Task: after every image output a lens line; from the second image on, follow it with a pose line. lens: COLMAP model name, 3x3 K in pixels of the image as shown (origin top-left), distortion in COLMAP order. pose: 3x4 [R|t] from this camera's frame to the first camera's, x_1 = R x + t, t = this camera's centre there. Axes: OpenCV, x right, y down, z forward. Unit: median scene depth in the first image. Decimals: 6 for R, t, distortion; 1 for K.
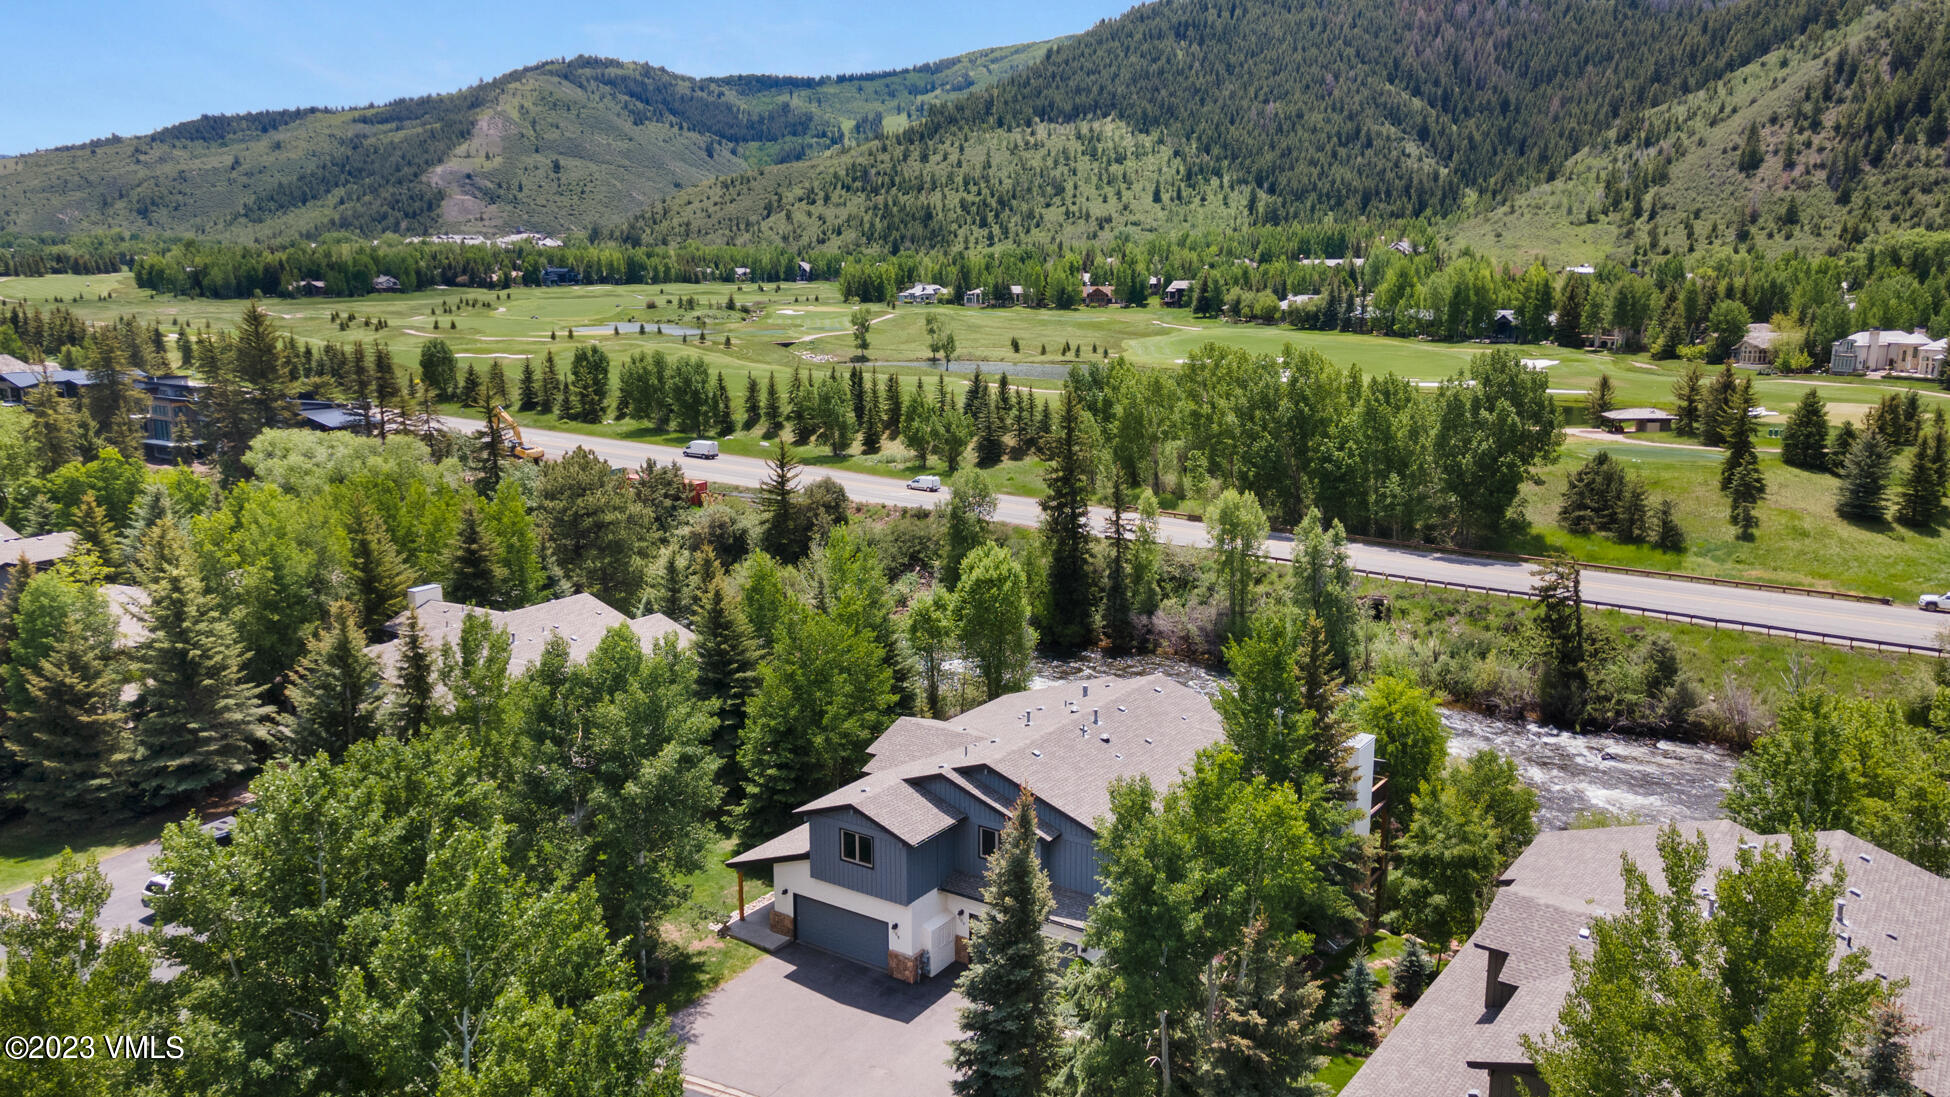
lens RADIAL K [[1393.2, 0, 975.0], [0, 1393.2, 548.5], [0, 0, 1]] dist [0.007924, 0.002202]
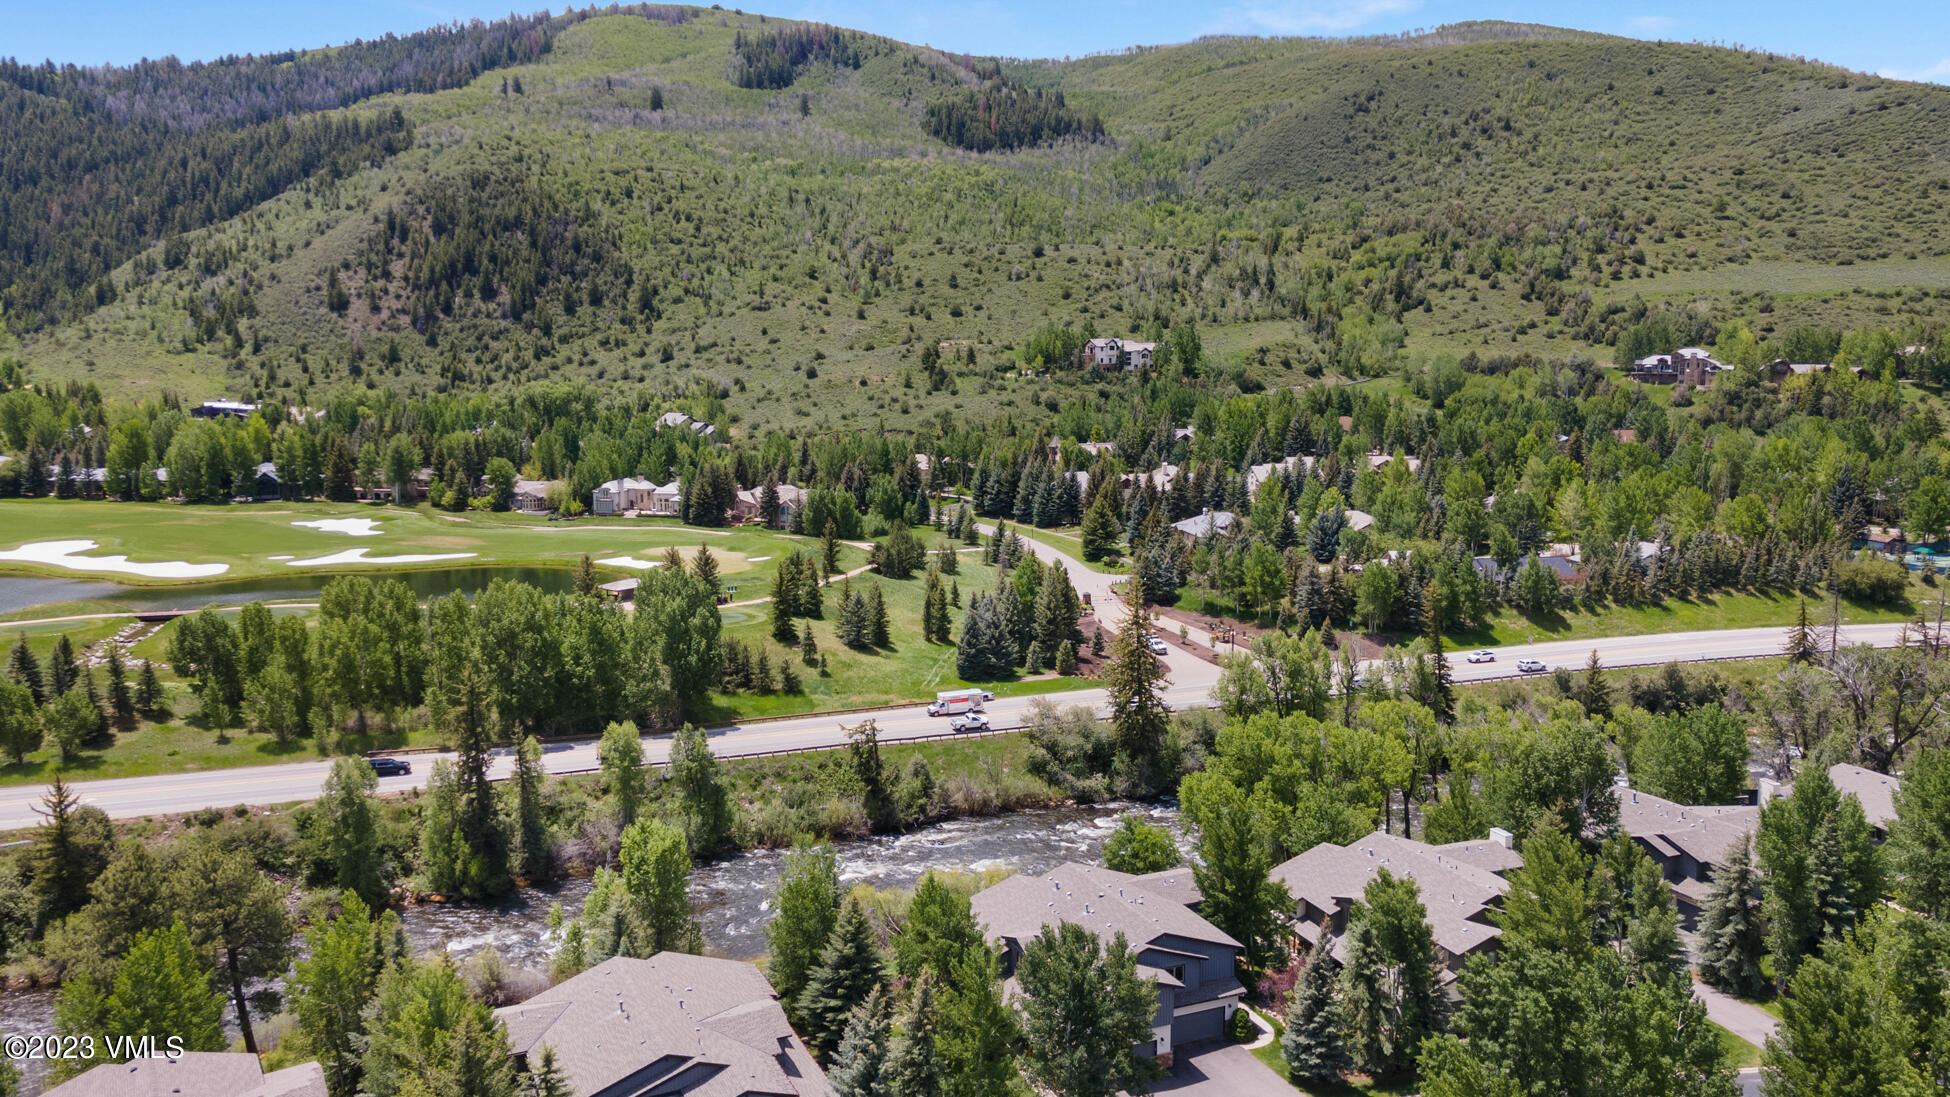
lens RADIAL K [[1393.2, 0, 975.0], [0, 1393.2, 548.5], [0, 0, 1]] dist [0.007924, 0.002202]
pose [[0.483437, -0.123722, 0.866592, -0.199557], [0.162912, 0.985383, 0.049799, -0.058932], [-0.860086, 0.117103, 0.496527, 0.034121]]
